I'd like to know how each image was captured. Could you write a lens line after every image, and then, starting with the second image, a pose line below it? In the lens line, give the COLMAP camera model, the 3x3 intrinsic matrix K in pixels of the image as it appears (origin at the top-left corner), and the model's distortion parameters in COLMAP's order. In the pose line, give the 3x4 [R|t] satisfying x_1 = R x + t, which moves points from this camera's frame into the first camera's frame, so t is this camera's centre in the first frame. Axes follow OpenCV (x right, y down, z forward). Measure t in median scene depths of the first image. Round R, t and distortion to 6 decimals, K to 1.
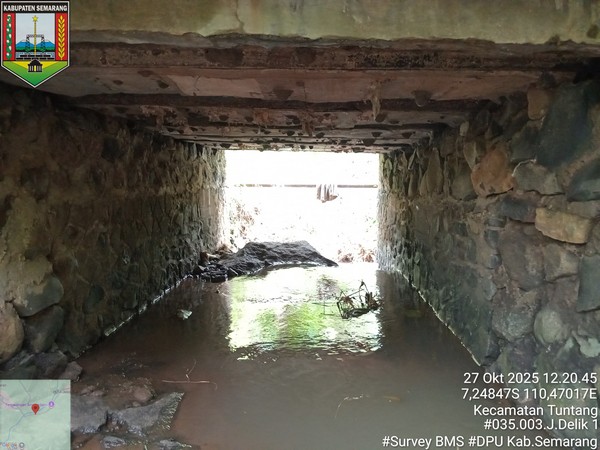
lens RADIAL K [[465.7, 0, 300.0], [0, 465.7, 225.0], [0, 0, 1]] dist [0.071616, -0.114810]
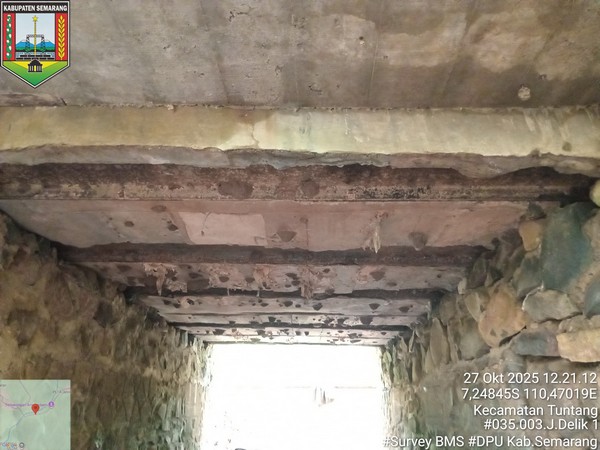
lens RADIAL K [[465.7, 0, 300.0], [0, 465.7, 225.0], [0, 0, 1]] dist [0.071616, -0.114810]
pose [[0.999667, -0.001219, 0.025794, -0.029552], [0.013015, 0.886516, -0.462515, 0.161441], [-0.022303, 0.462696, 0.886236, 0.057965]]
